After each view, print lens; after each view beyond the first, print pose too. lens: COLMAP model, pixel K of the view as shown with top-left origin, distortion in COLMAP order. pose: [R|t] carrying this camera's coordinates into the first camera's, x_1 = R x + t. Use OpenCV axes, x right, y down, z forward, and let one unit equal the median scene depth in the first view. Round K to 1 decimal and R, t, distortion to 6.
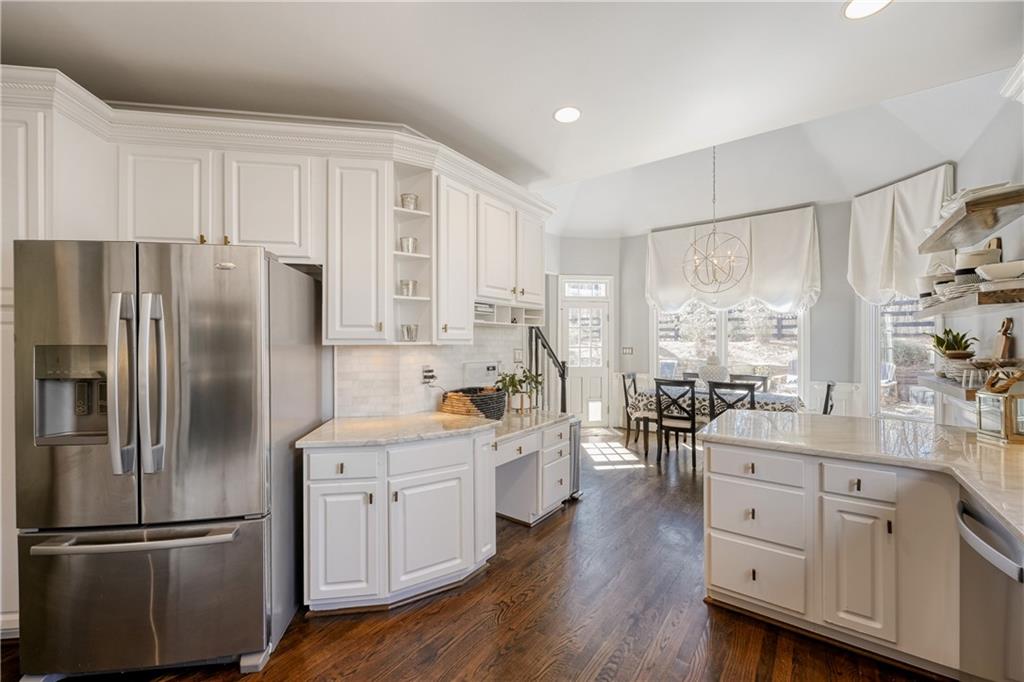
lens RADIAL K [[408.3, 0, 511.4], [0, 408.3, 343.0], [0, 0, 1]] dist [-0.004086, -0.000250]
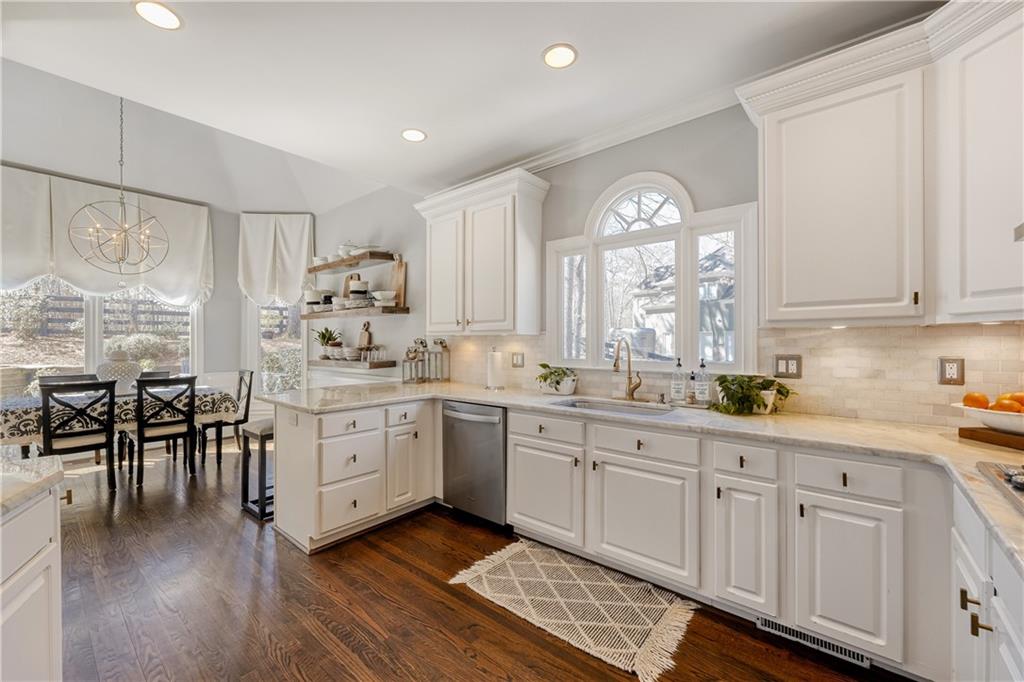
lens RADIAL K [[408.3, 0, 511.5], [0, 408.3, 342.1], [0, 0, 1]] dist [-0.004086, -0.000250]
pose [[0.052569, 0.000467, 0.998617, -0.316165], [0.000404, 1.000000, -0.000489, 0.016850], [-0.998617, 0.000429, 0.052569, 0.182659]]
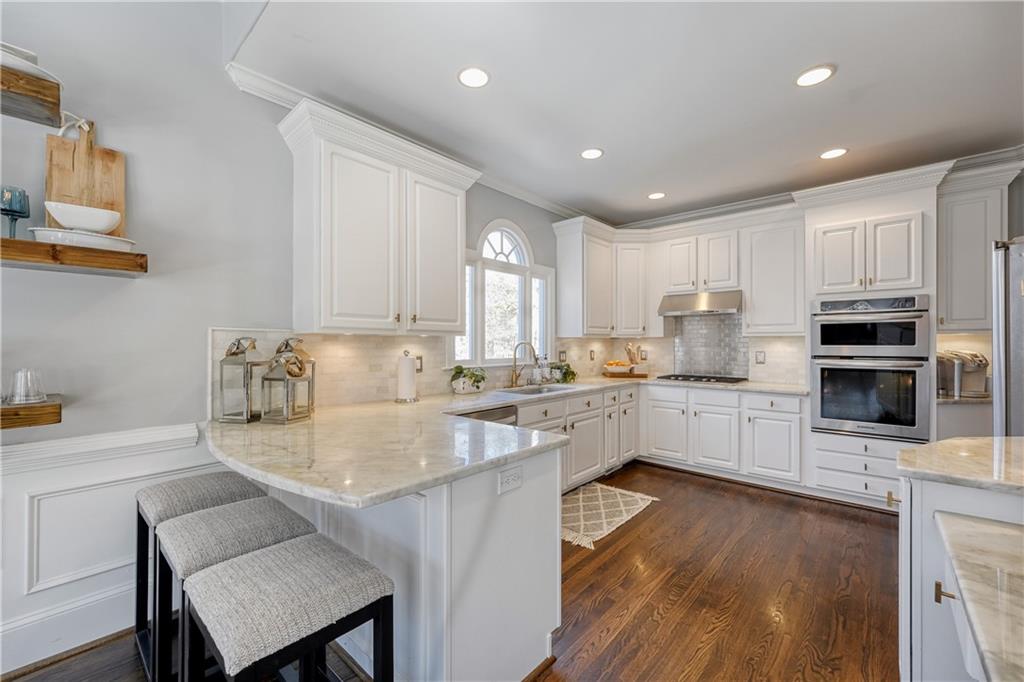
lens RADIAL K [[408.3, 0, 513.1], [0, 408.3, 343.1], [0, 0, 1]] dist [-0.004086, -0.000250]
pose [[-0.996224, 0.004360, 0.086711, 0.238309], [0.003740, 0.999966, -0.007313, 0.020291], [-0.086740, -0.006961, -0.996207, 0.875216]]
